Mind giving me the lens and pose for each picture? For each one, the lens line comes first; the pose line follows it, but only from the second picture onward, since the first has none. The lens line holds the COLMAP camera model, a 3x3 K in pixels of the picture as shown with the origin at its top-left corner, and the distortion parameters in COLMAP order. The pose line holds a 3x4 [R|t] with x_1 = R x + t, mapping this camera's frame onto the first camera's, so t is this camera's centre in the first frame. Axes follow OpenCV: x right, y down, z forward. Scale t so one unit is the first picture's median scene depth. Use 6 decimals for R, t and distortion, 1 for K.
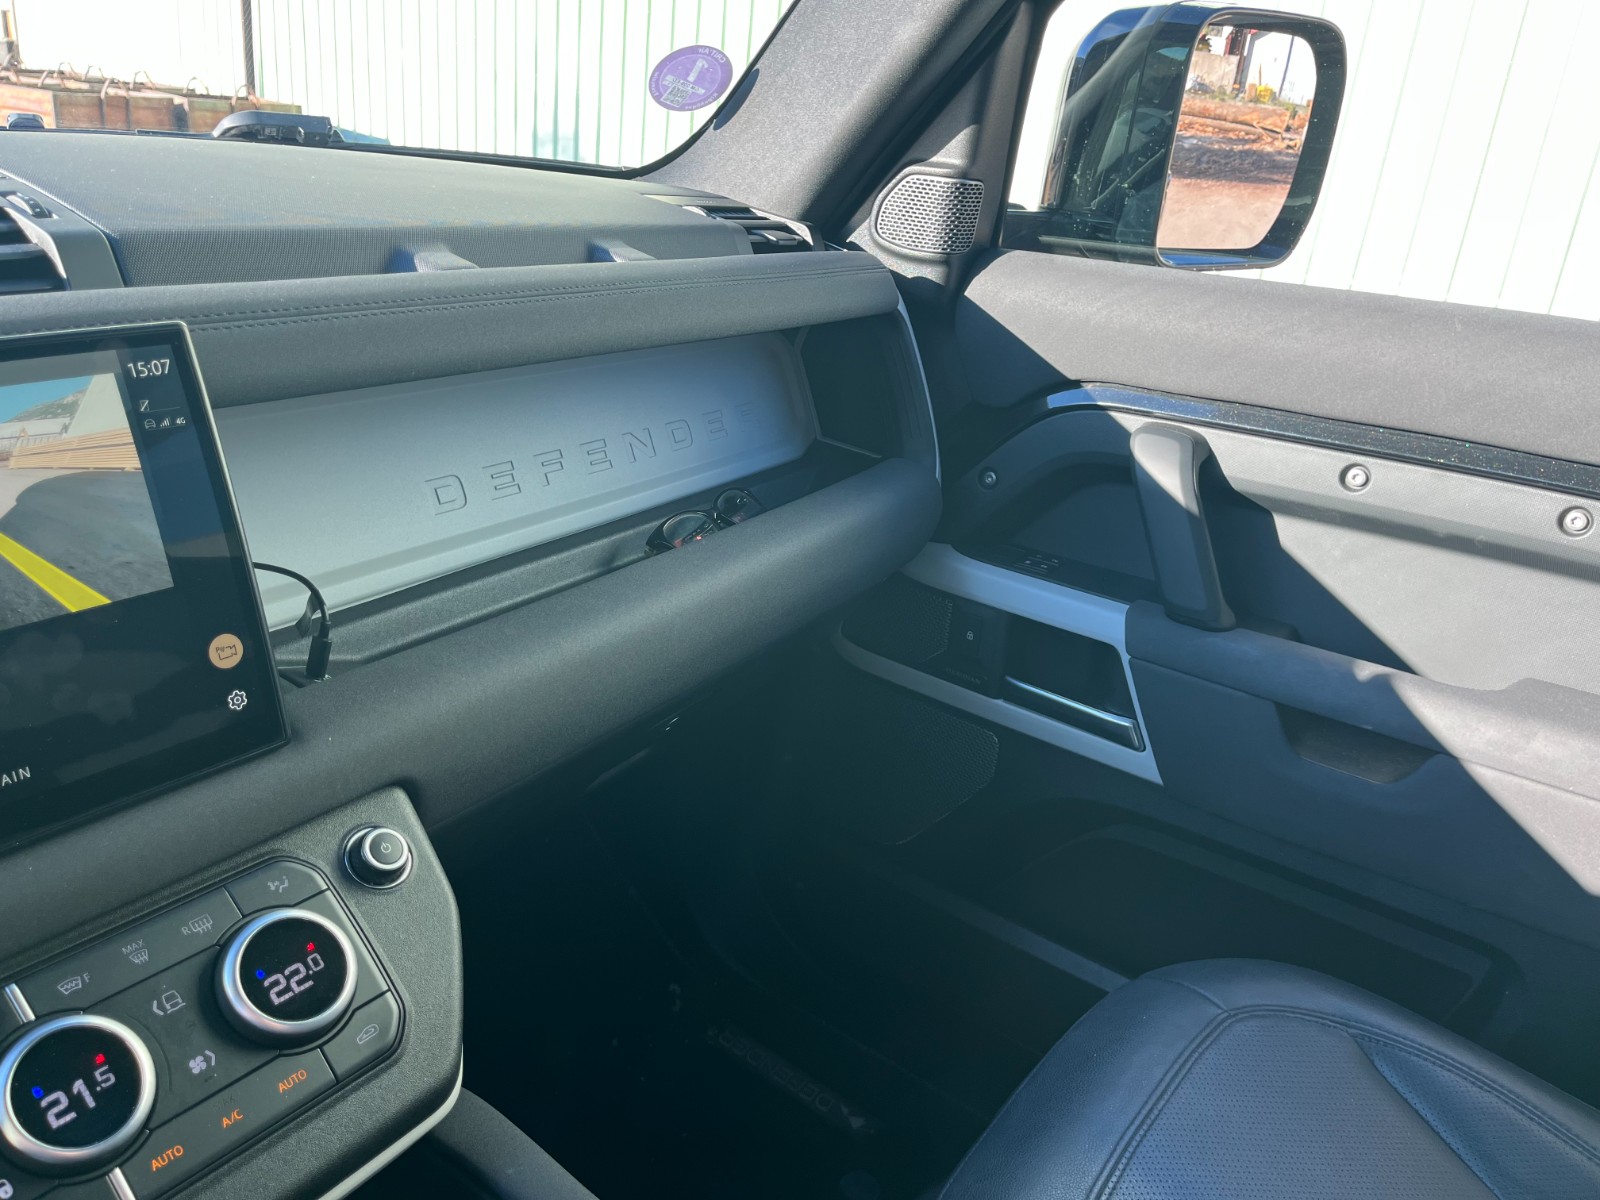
lens RADIAL K [[1207.8, 0, 800.0], [0, 1207.8, 600.0], [0, 0, 1]] dist [0.082761, -0.117648]
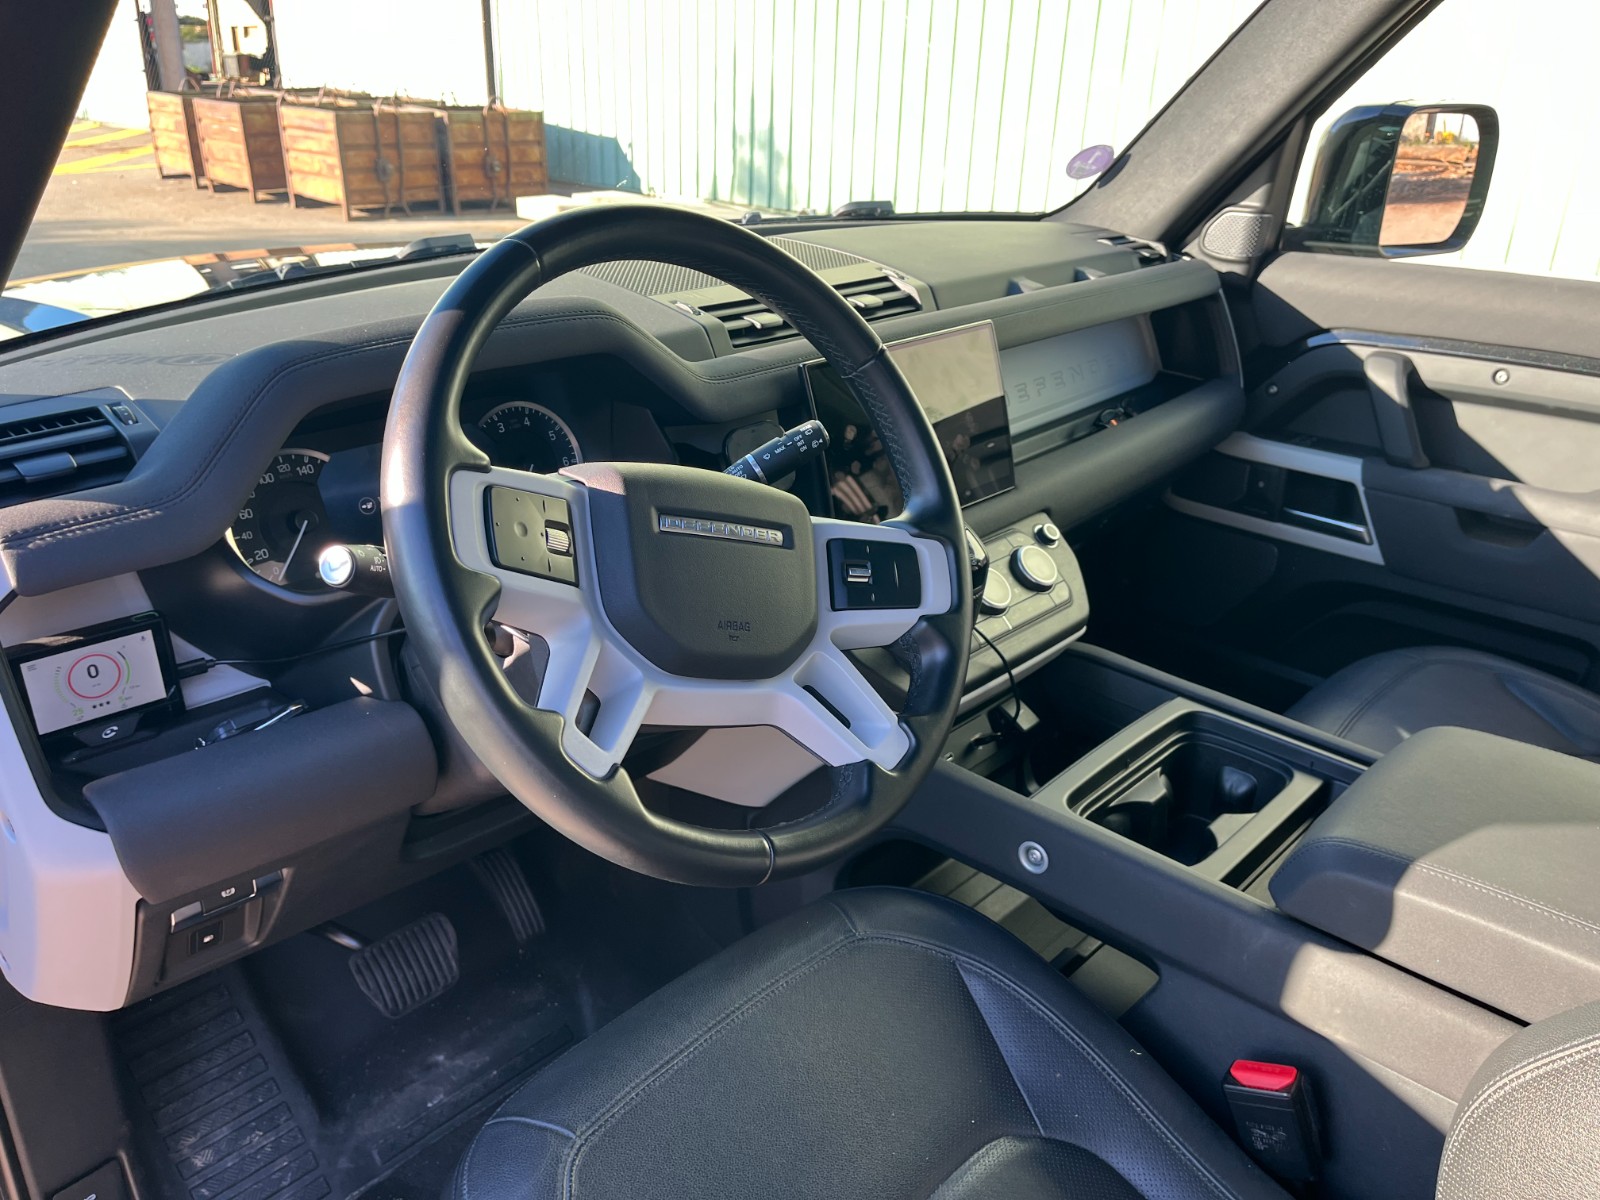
lens RADIAL K [[1229.7, 0, 800.0], [0, 1229.7, 600.0], [0, 0, 1]] dist [0.114092, -0.151489]
pose [[0.990530, -0.009212, -0.136984, -0.261428], [0.011815, 0.999765, 0.018200, 0.153015], [0.136784, -0.019646, 0.990406, -0.813901]]
